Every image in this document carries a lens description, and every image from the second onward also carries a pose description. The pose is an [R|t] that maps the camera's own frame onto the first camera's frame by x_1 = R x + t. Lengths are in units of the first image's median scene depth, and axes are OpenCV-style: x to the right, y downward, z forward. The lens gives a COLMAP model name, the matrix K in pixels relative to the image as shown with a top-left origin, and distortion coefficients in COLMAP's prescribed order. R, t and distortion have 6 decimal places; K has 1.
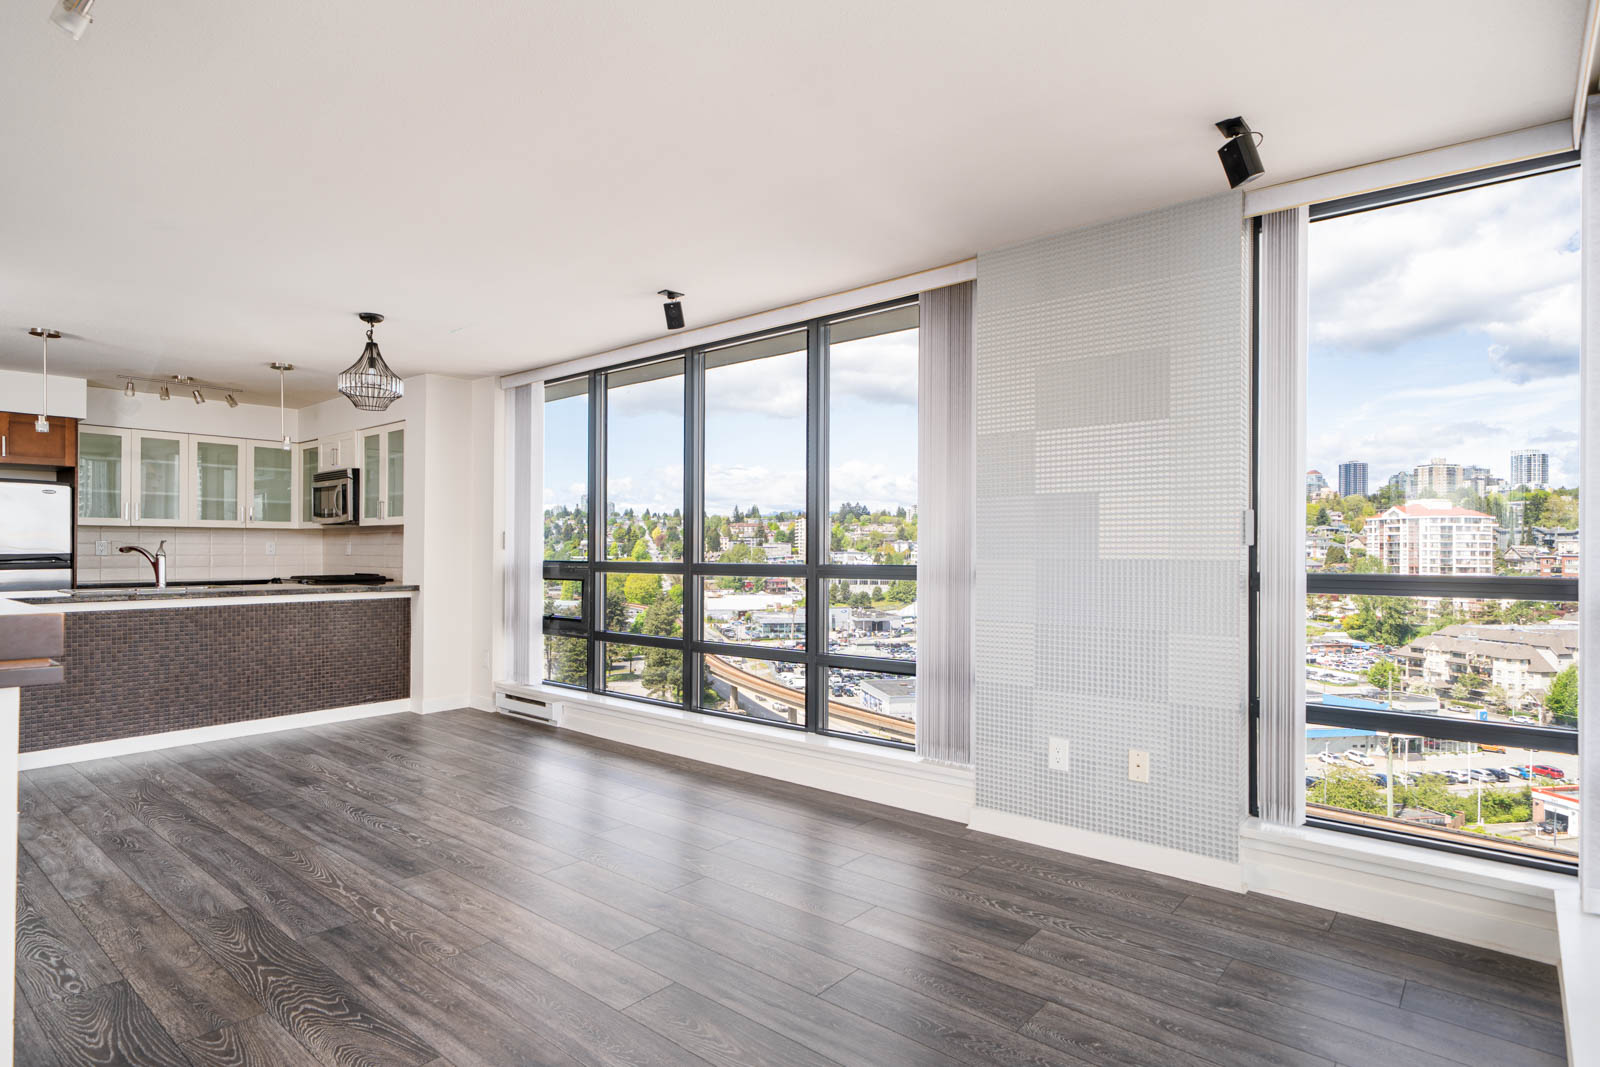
lens RADIAL K [[834.1, 0, 783.4], [0, 834.1, 545.9], [0, 0, 1]] dist [-0.000147, -0.000852]
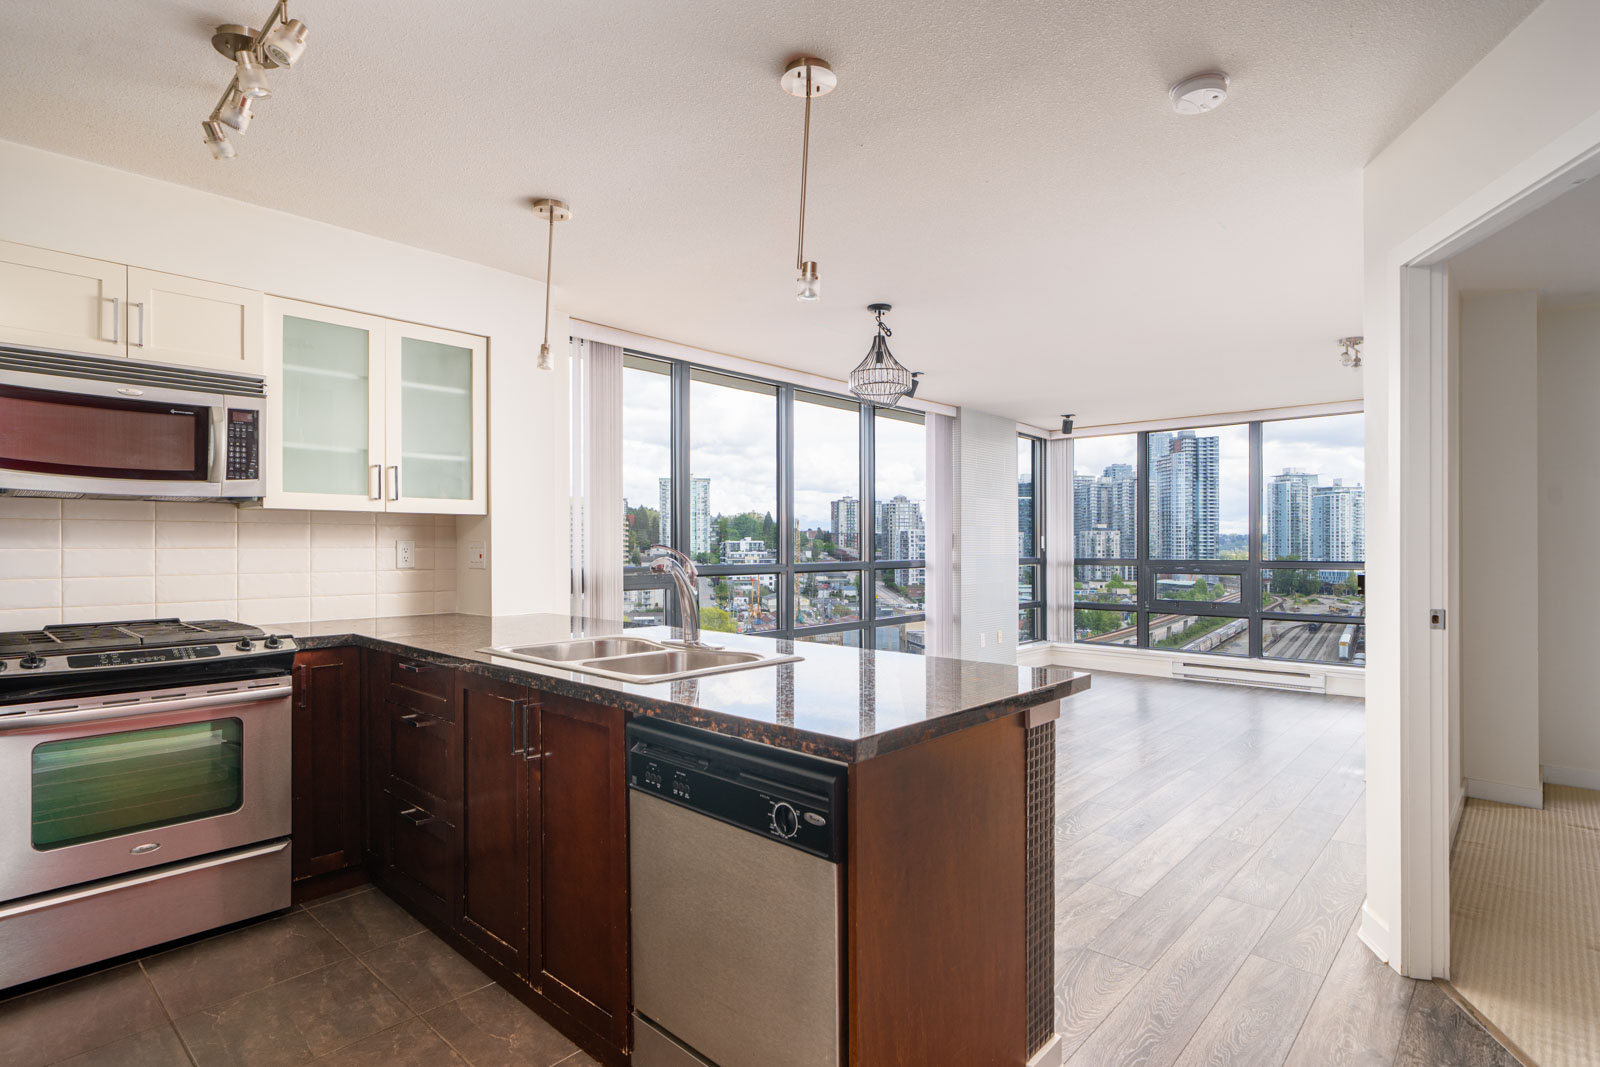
lens RADIAL K [[812.0, 0, 778.9], [0, 812.0, 543.2], [0, 0, 1]] dist [-0.011986, 0.000913]
pose [[0.052826, -0.000474, 0.998604, -1.043480], [-0.006191, 0.999981, 0.000802, -0.007465], [-0.998585, -0.006225, 0.052823, 0.787680]]
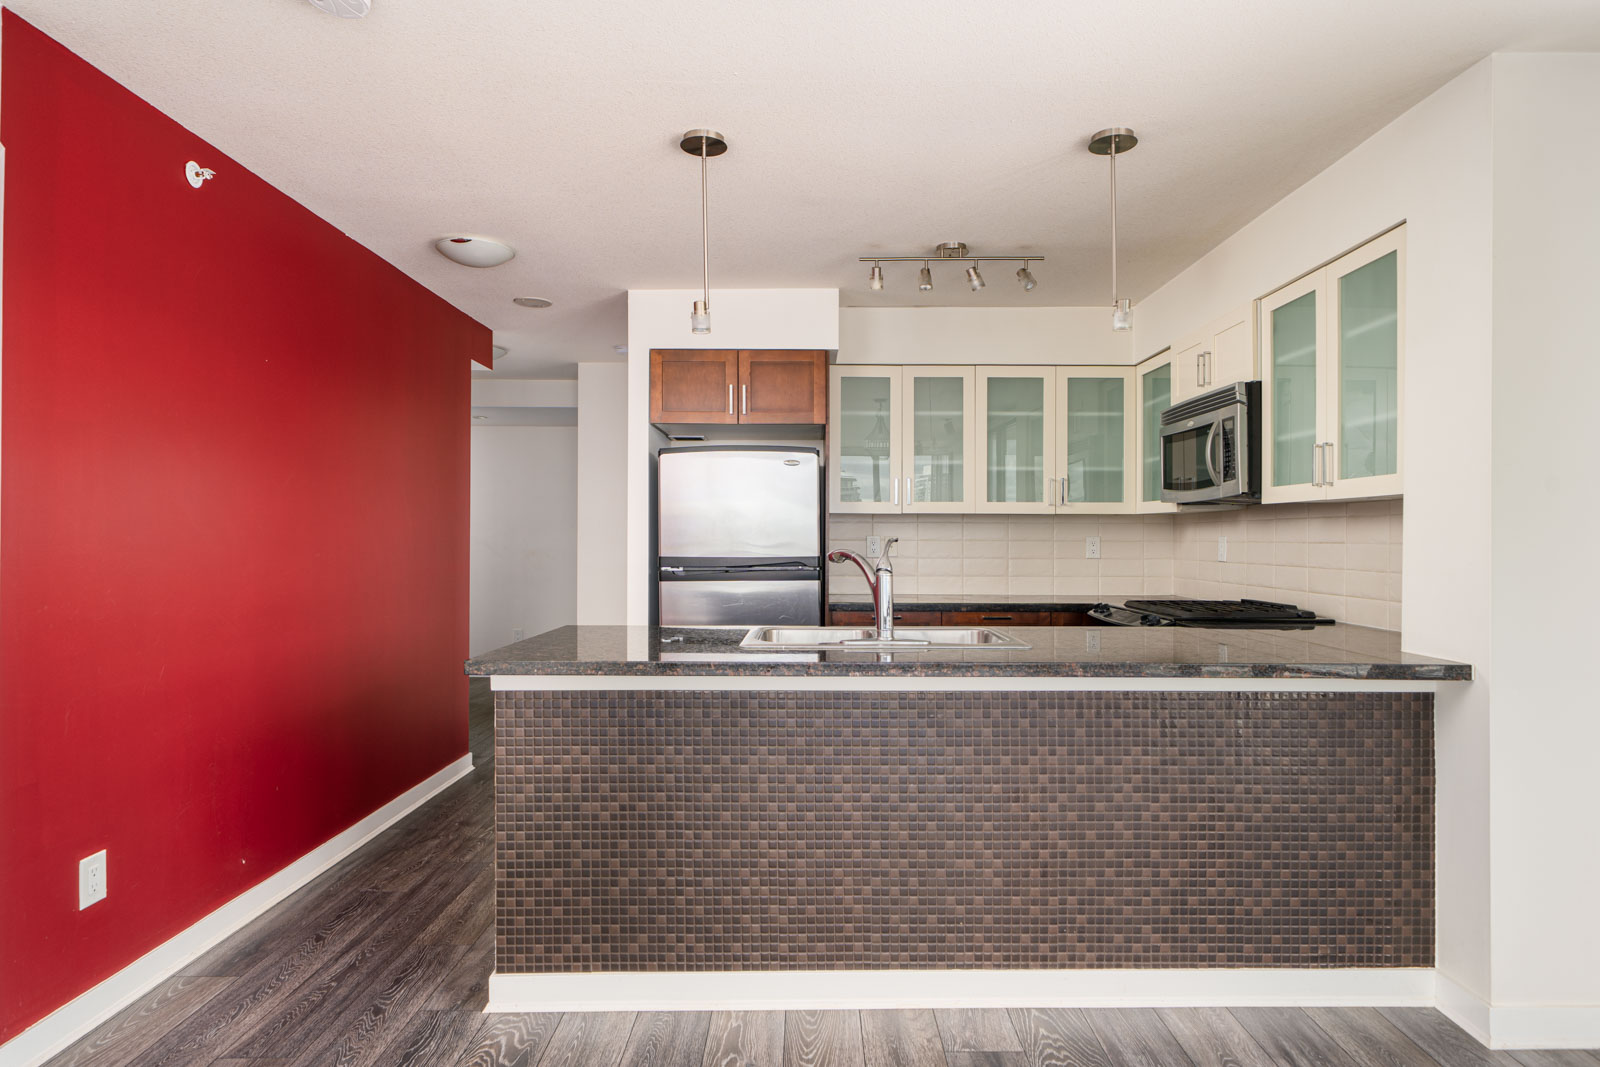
lens RADIAL K [[889.0, 0, 809.1], [0, 889.0, 528.2], [0, 0, 1]] dist [-0.003882, 0.001409]
pose [[0.652151, -0.006515, -0.758061, -0.333967], [0.001272, 0.999971, -0.007500, -0.007740], [0.758088, 0.003926, 0.652140, 0.544403]]
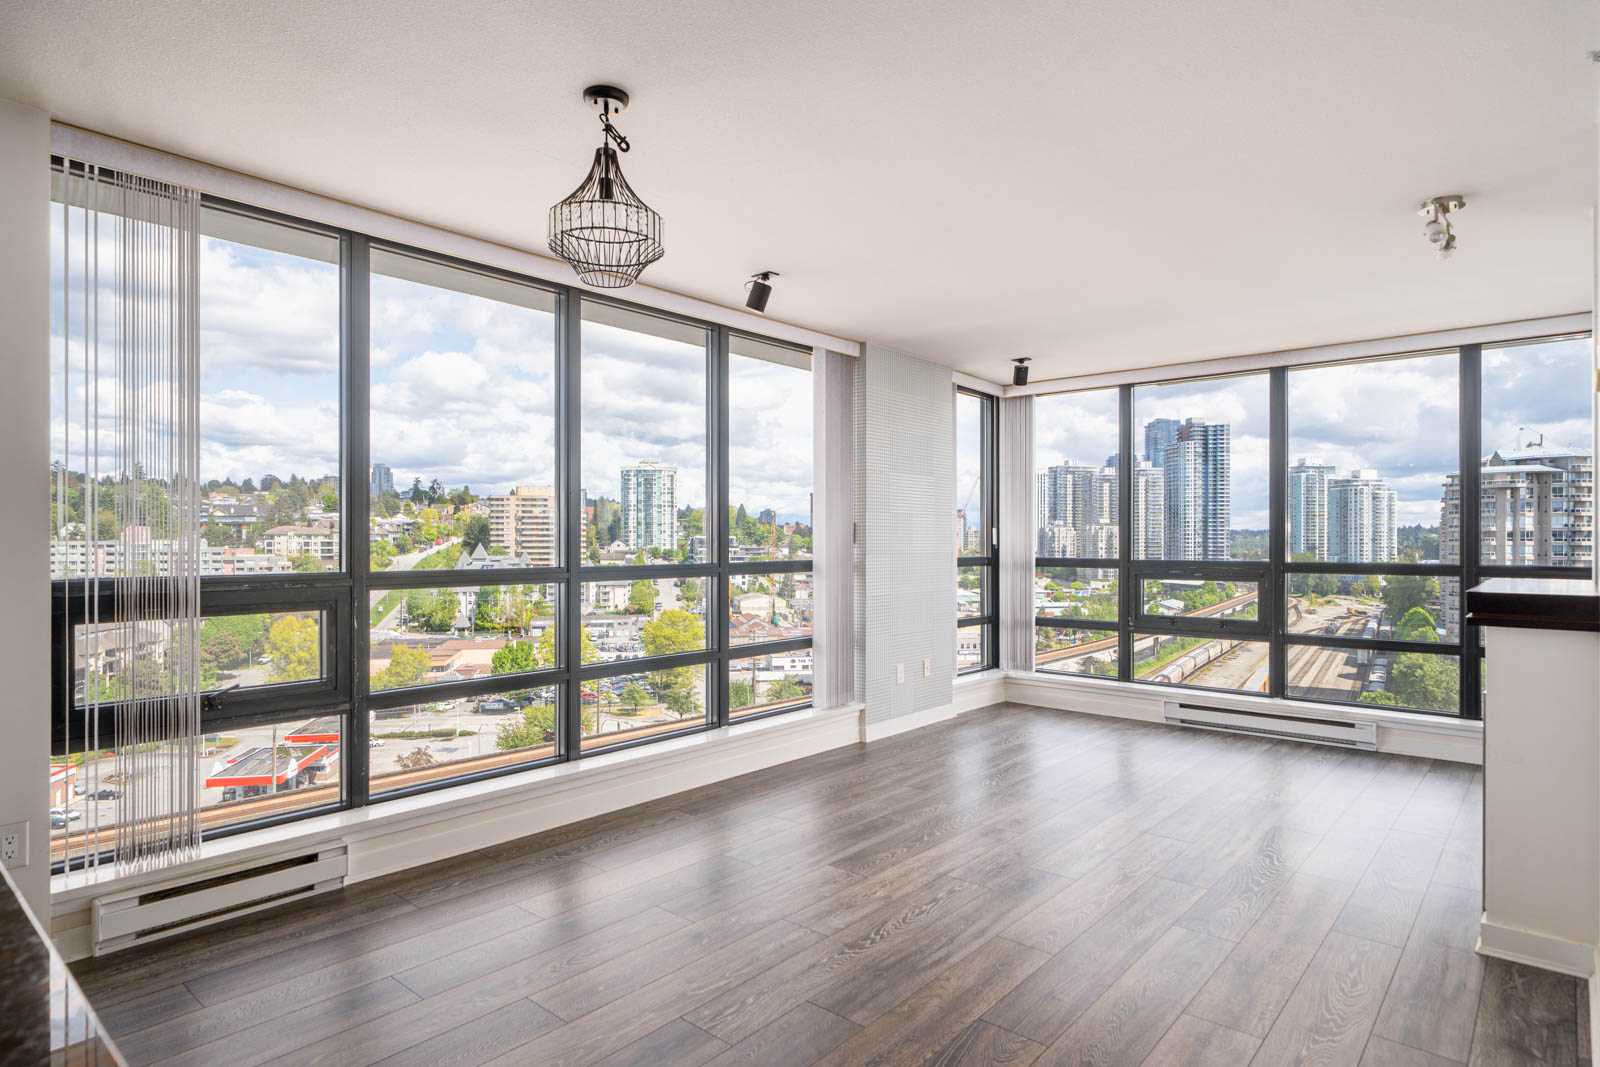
lens RADIAL K [[889.0, 0, 785.8], [0, 889.0, 537.7], [0, 0, 1]] dist [-0.003882, 0.001409]
pose [[0.018151, 0.000909, 0.999835, -0.763987], [-0.008108, 0.999967, -0.000762, -0.006042], [-0.999802, -0.008093, 0.018157, 0.652546]]
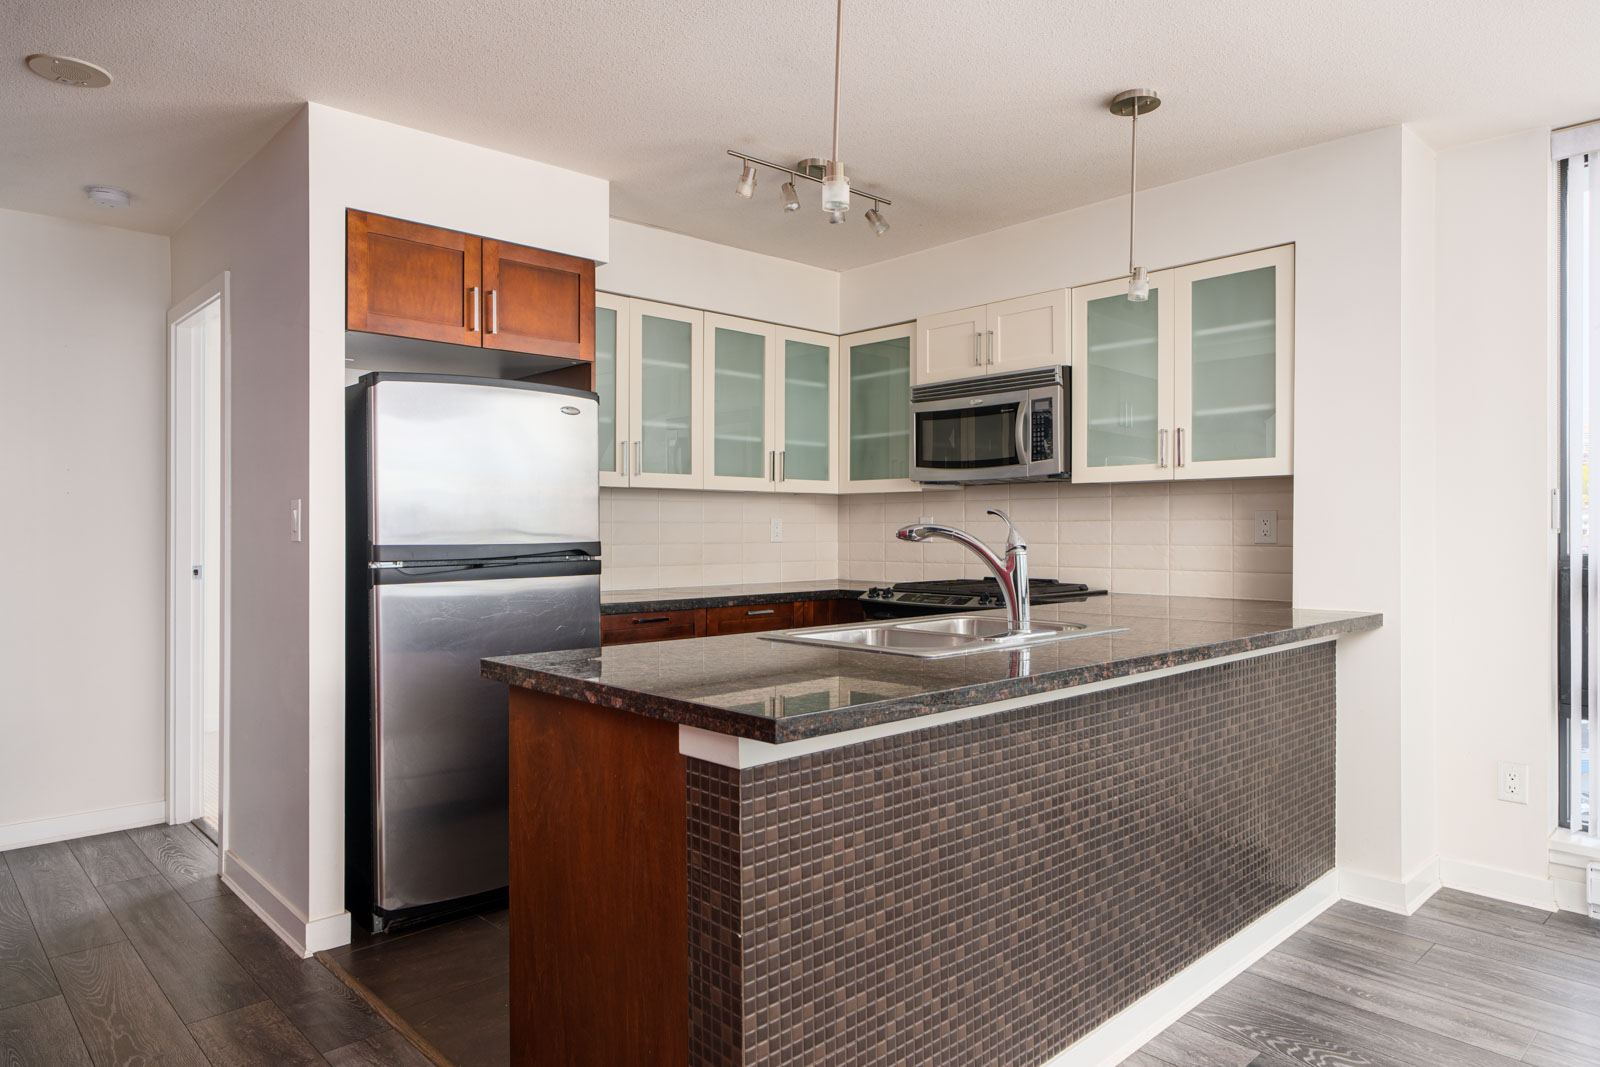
lens RADIAL K [[995.0, 0, 813.8], [0, 995.0, 523.8], [0, 0, 1]] dist [-0.005179, 0.004161]
pose [[0.994078, -0.004949, -0.108557, -0.671678], [0.004821, 0.999987, -0.001445, 0.000107], [0.108563, 0.000913, 0.994089, 0.452542]]
